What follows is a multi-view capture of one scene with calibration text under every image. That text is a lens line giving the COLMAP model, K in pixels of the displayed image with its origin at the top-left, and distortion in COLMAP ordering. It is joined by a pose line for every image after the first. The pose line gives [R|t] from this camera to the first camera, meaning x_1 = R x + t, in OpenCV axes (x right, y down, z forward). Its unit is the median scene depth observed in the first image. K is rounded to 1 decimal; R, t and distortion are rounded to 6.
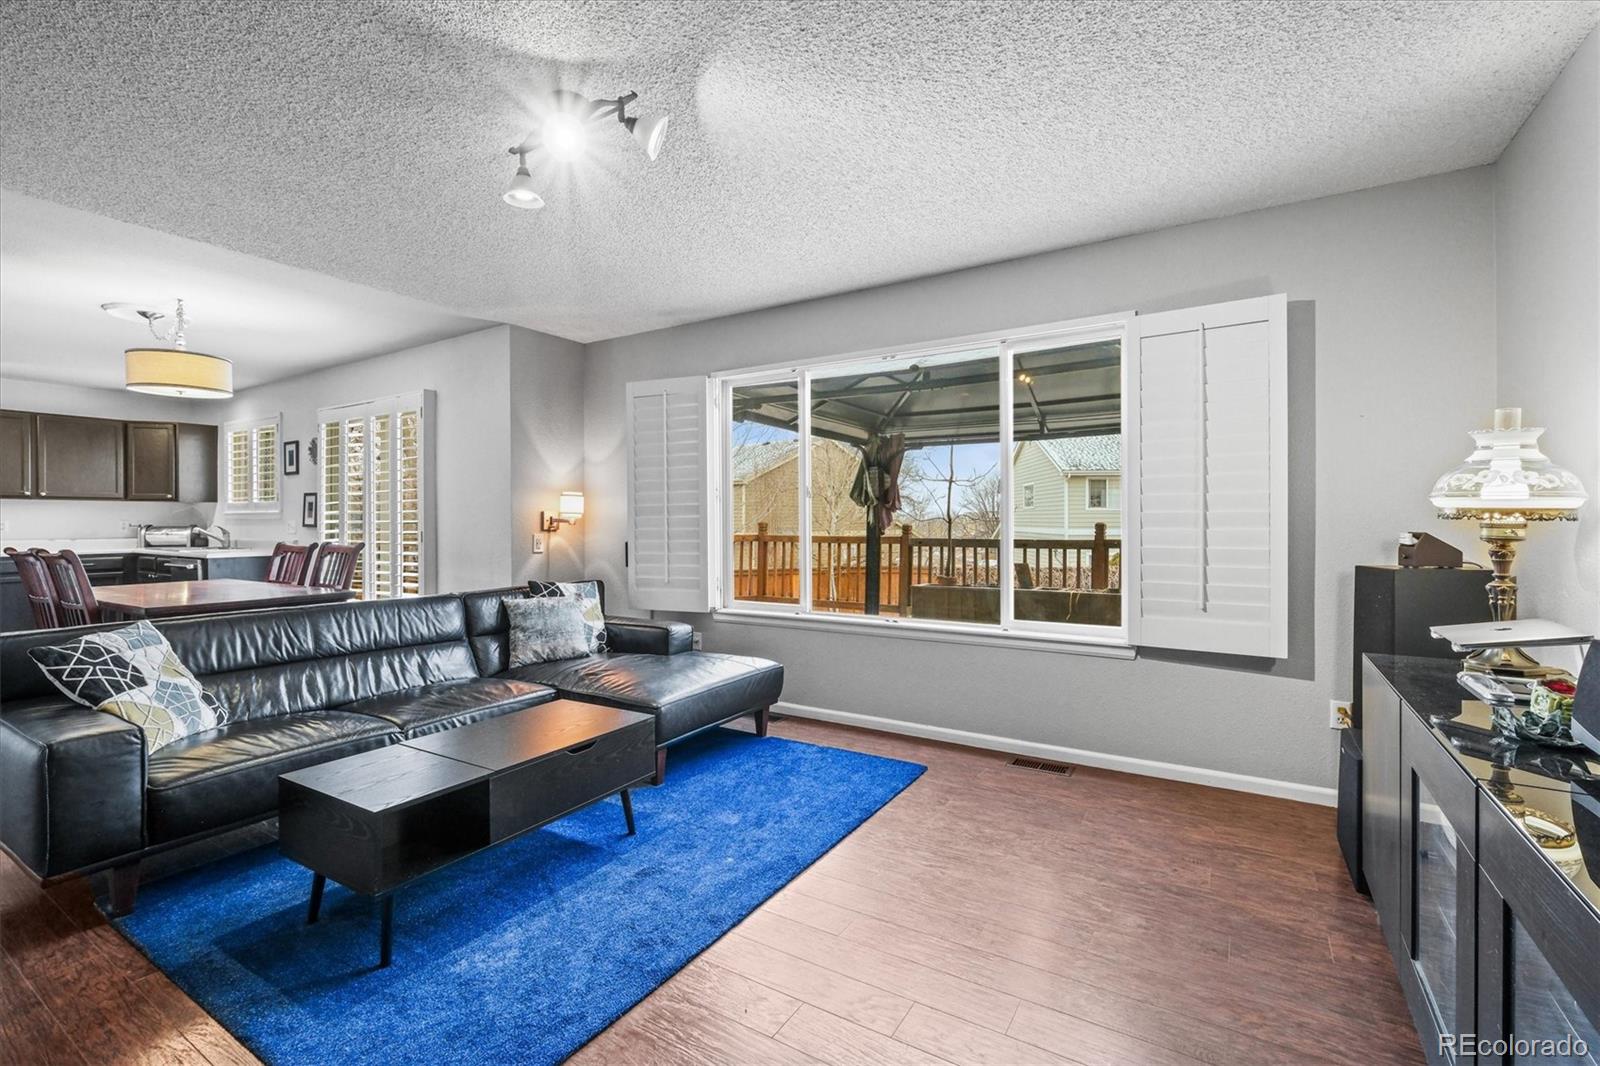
lens RADIAL K [[703.0, 0, 798.6], [0, 703.0, 523.9], [0, 0, 1]] dist [-0.004374, 0.000138]
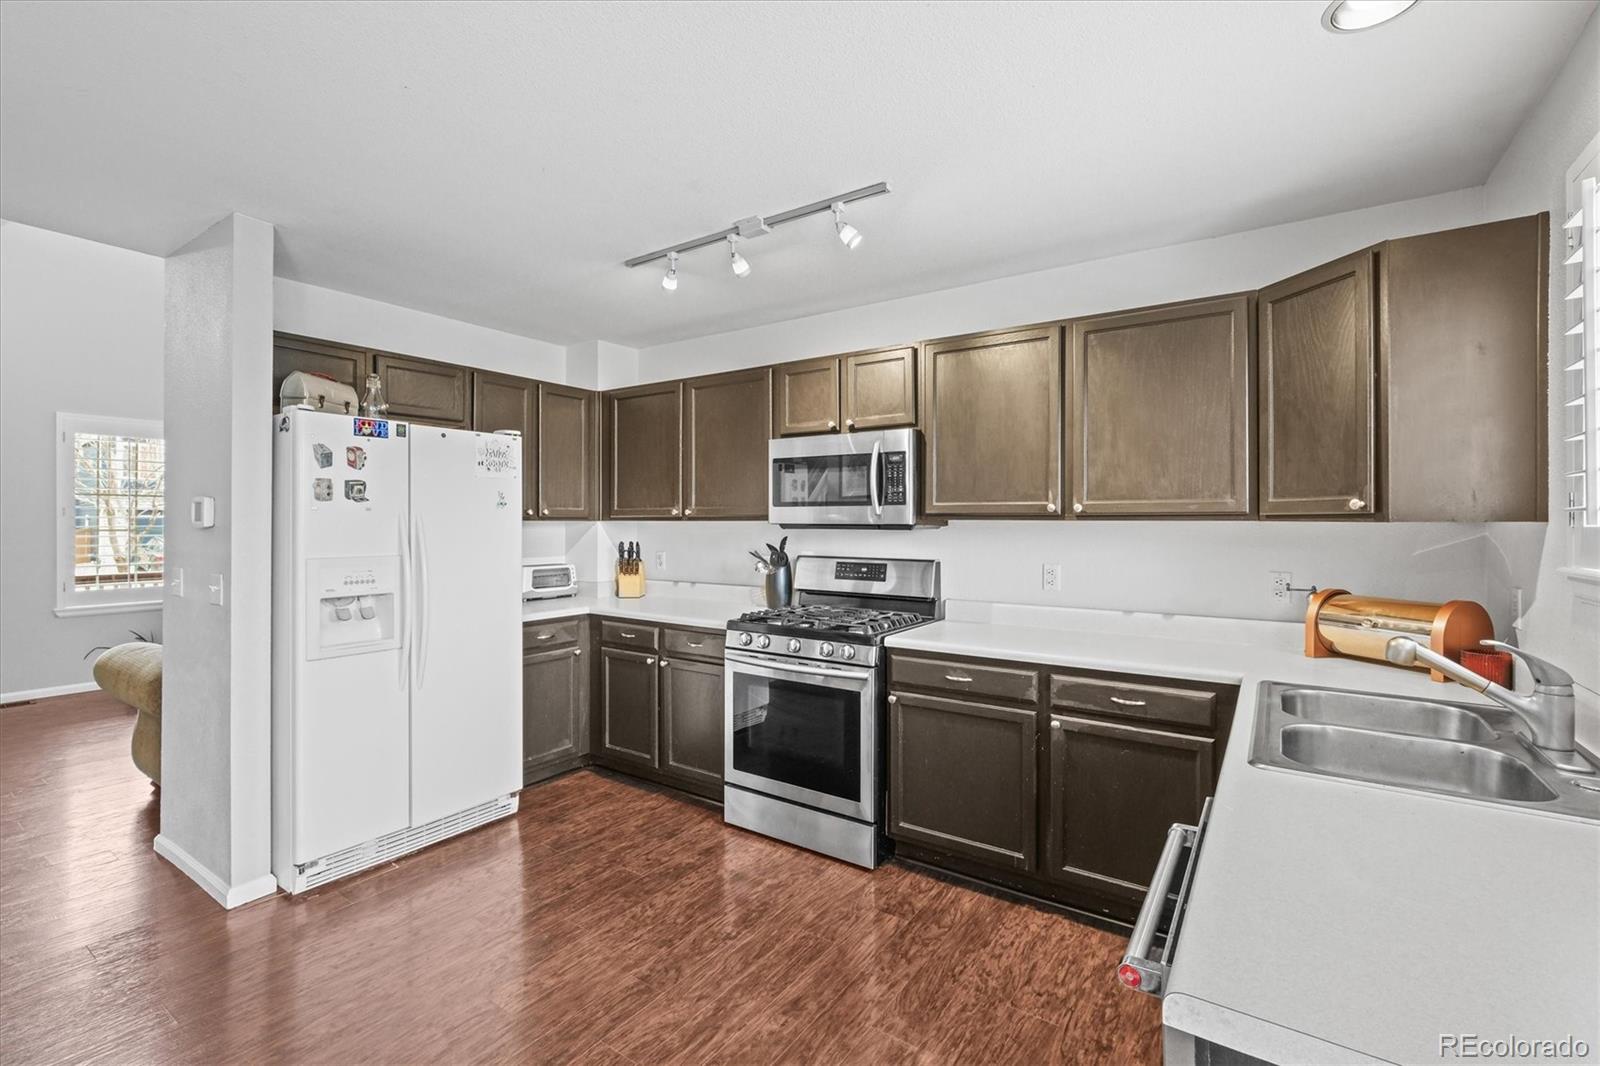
lens RADIAL K [[703.0, 0, 806.1], [0, 703.0, 523.1], [0, 0, 1]] dist [-0.004374, 0.000138]
pose [[-0.032793, 0.000615, -0.999462, -1.321371], [-0.005904, 0.999982, 0.000809, -0.066629], [0.999445, 0.005928, -0.032789, 1.720832]]
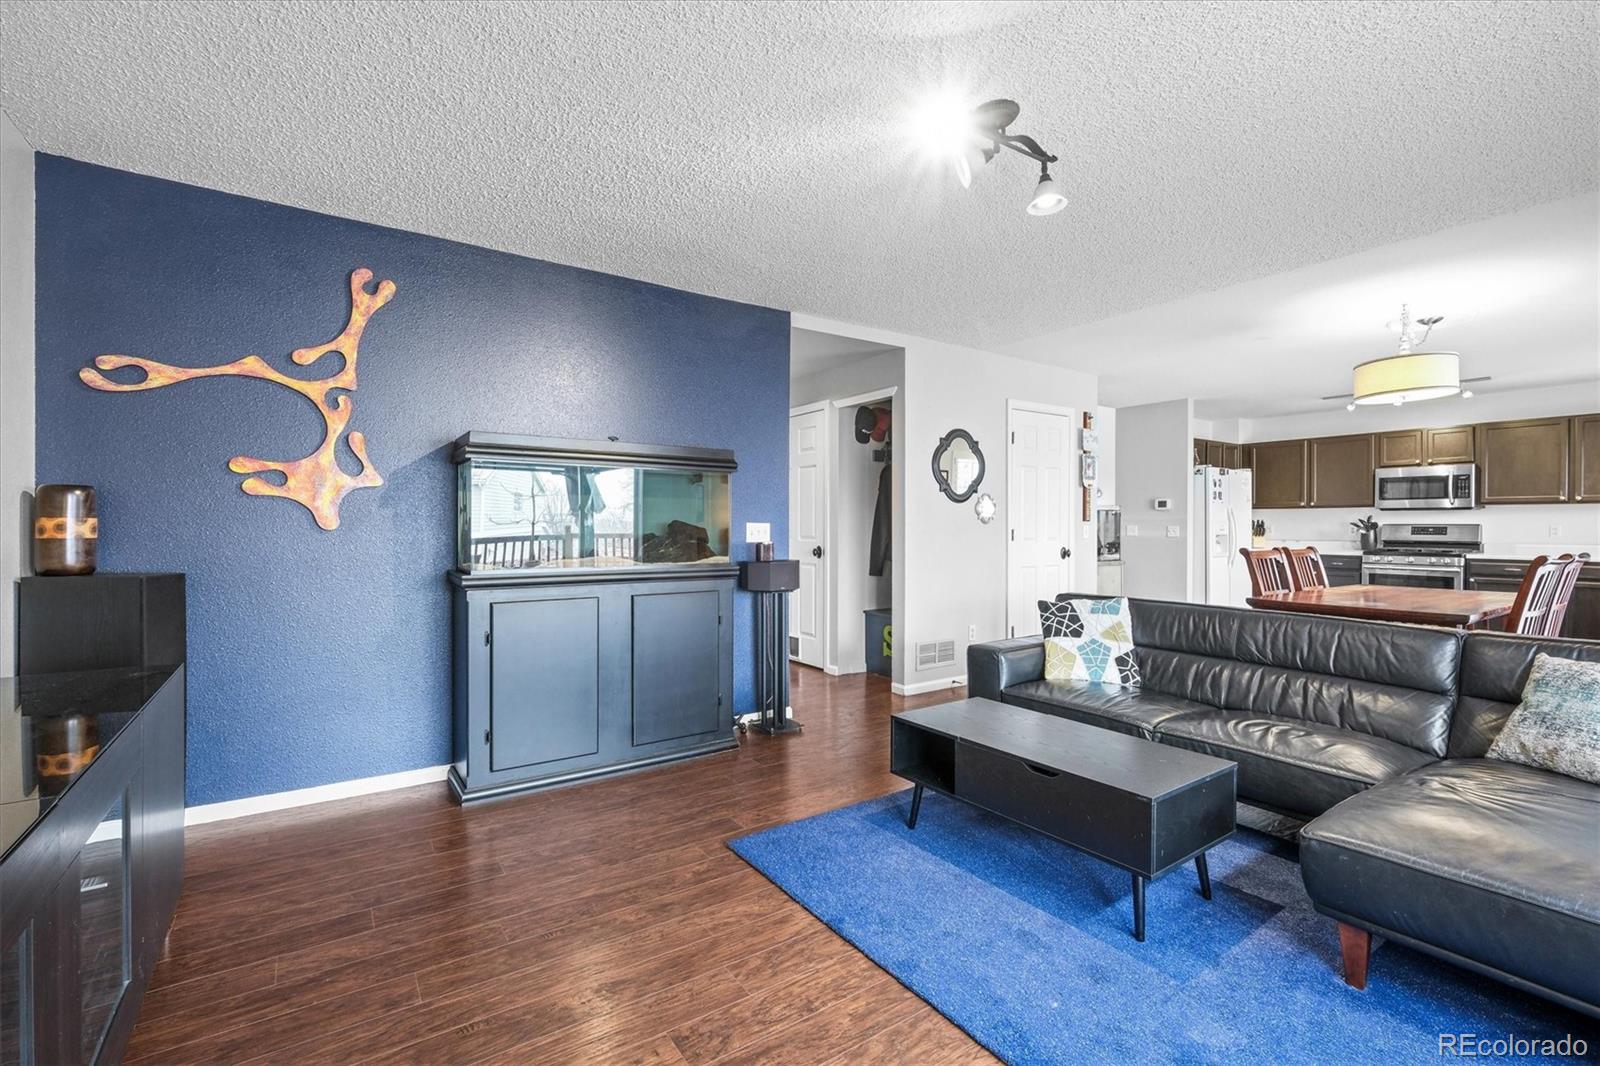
lens RADIAL K [[703.0, 0, 798.0], [0, 703.0, 532.0], [0, 0, 1]] dist [-0.004374, 0.000138]
pose [[-0.395574, 0.008822, -0.918392, 0.490872], [-0.005387, 0.999914, 0.011925, -0.003214], [0.918418, 0.009665, -0.395493, 0.785632]]
